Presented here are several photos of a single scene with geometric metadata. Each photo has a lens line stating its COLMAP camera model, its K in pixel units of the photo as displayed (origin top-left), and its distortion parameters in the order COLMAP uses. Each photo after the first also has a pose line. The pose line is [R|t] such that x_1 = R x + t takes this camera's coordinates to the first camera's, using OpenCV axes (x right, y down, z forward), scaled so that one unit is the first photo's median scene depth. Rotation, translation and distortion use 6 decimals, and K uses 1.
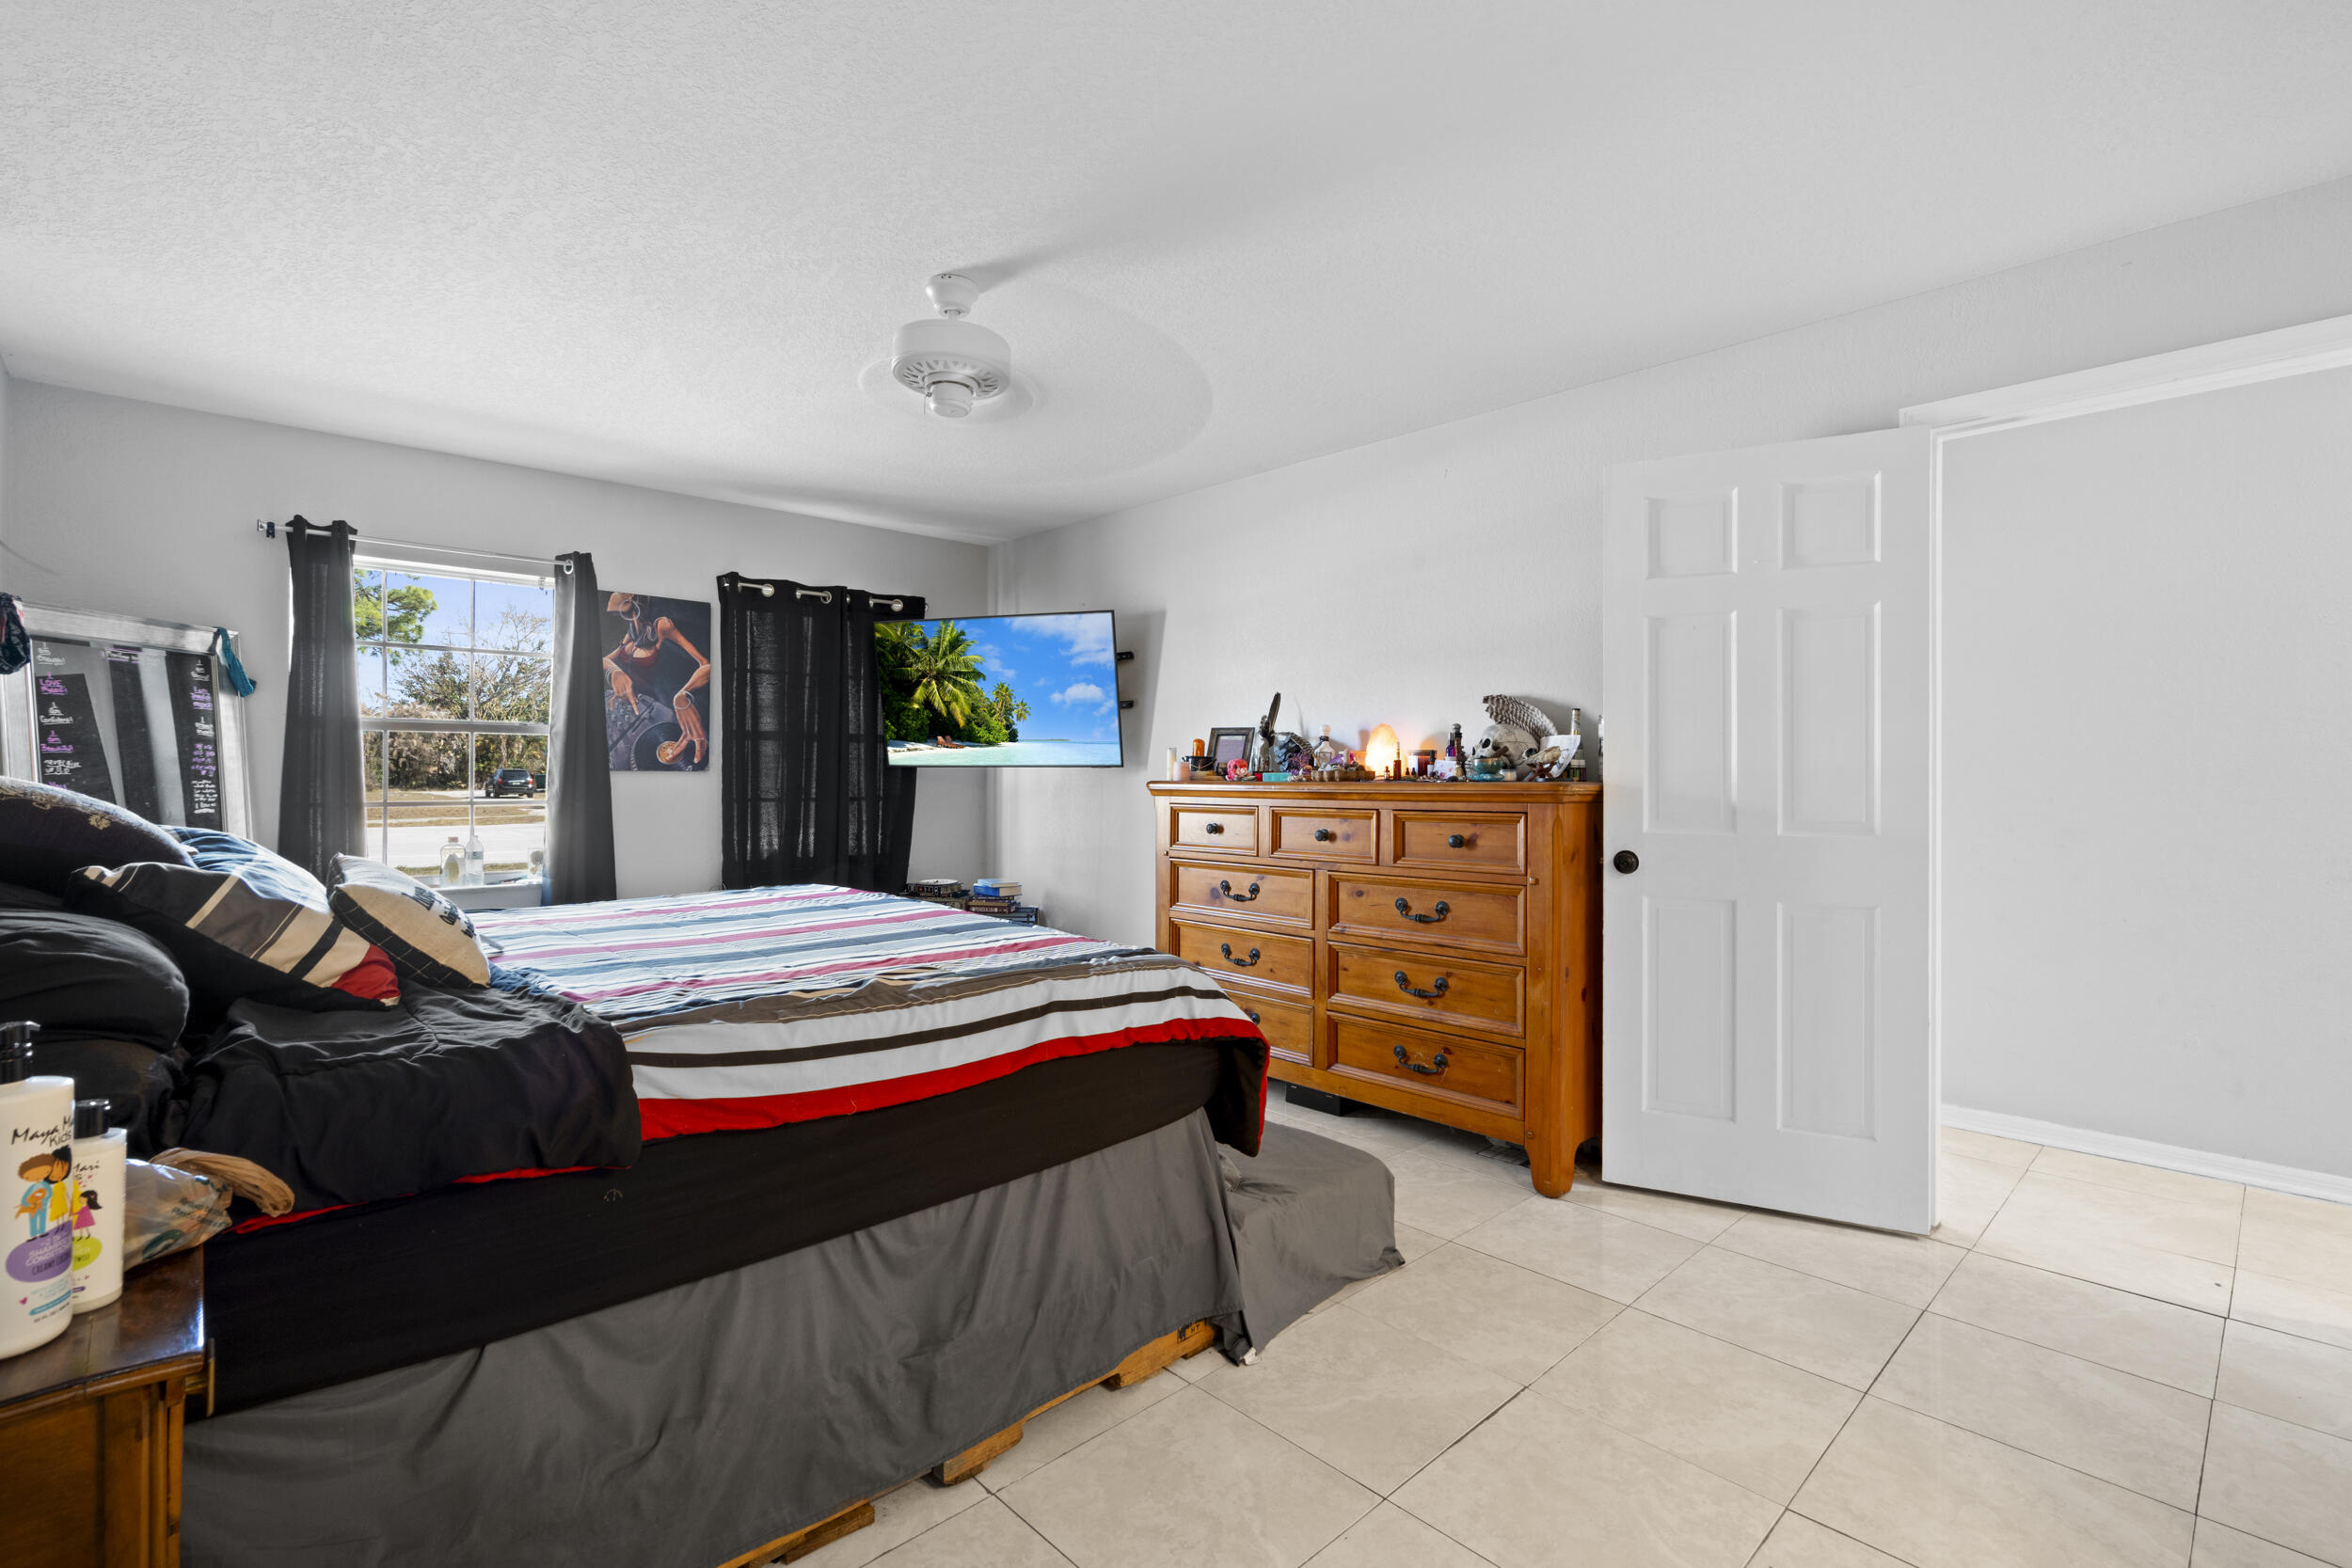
lens RADIAL K [[1071.7, 0, 1180.4], [0, 1071.7, 778.9], [0, 0, 1]] dist [-0.005824, -0.000029]
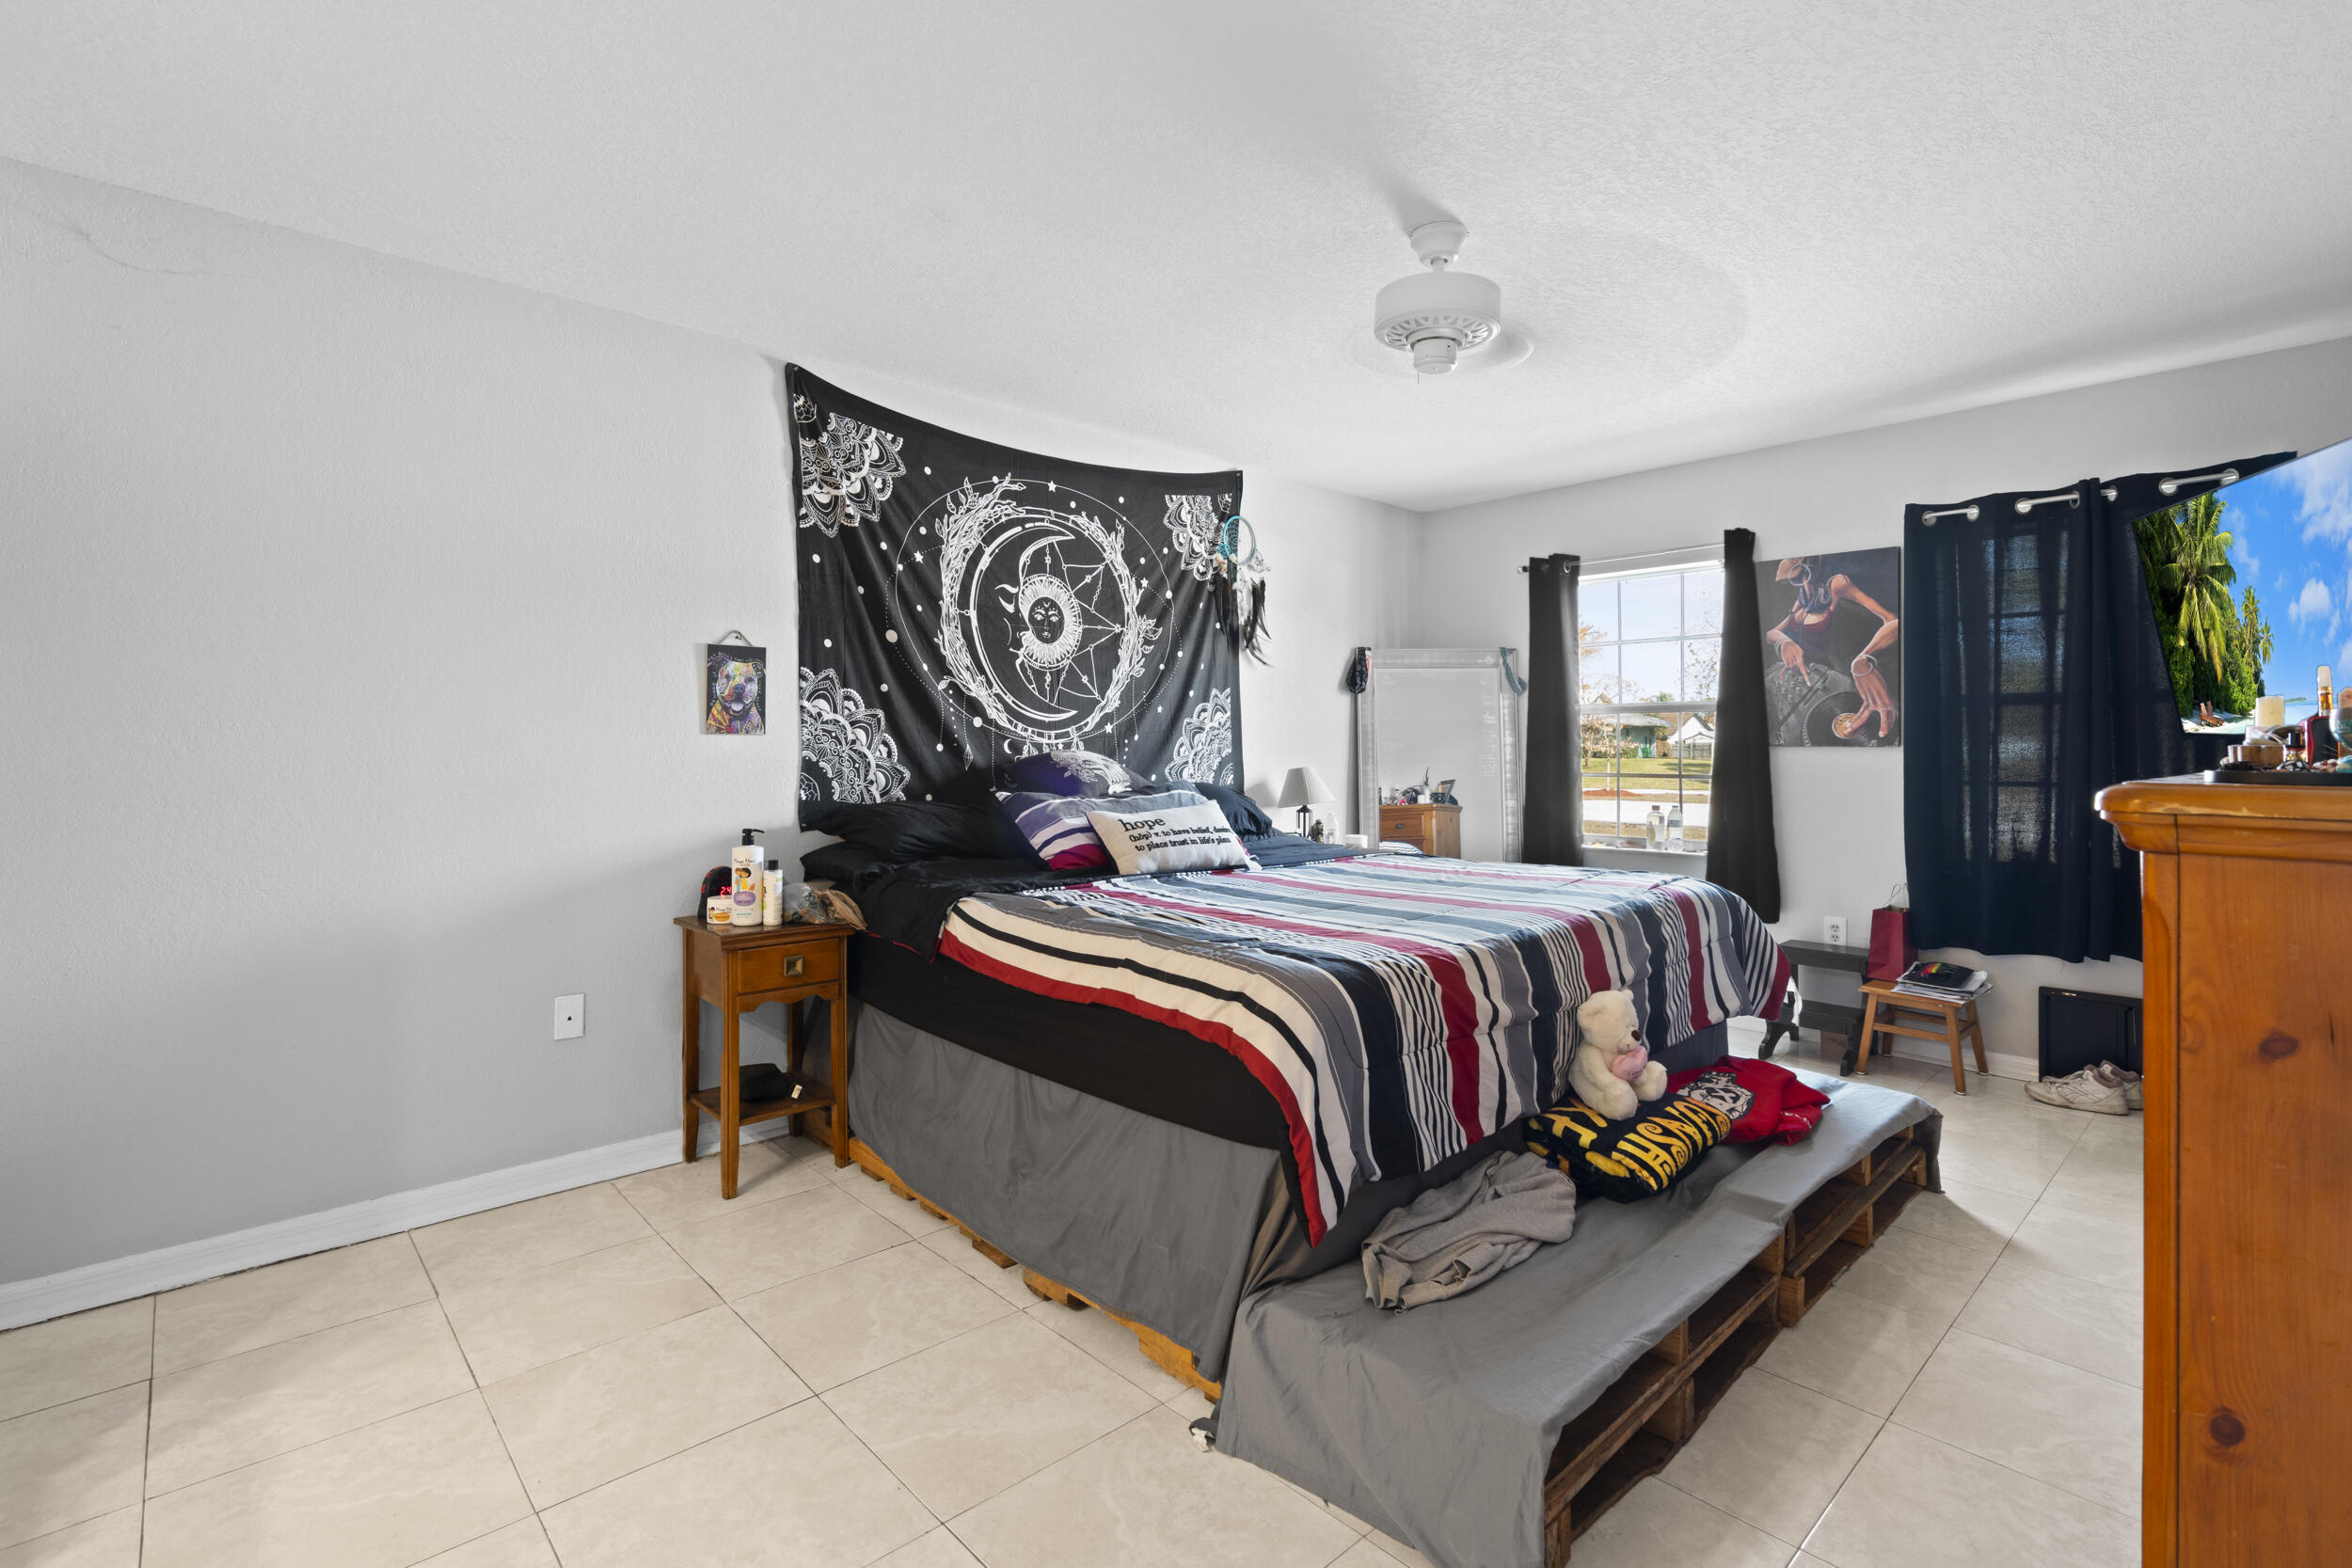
lens RADIAL K [[1071.7, 0, 1180.4], [0, 1071.7, 778.9], [0, 0, 1]] dist [-0.005824, -0.000029]
pose [[-0.022737, 0.029747, -0.999299, 0.428787], [-0.002480, 0.999552, 0.029811, -0.005692], [0.999738, 0.003156, -0.022653, 0.469784]]
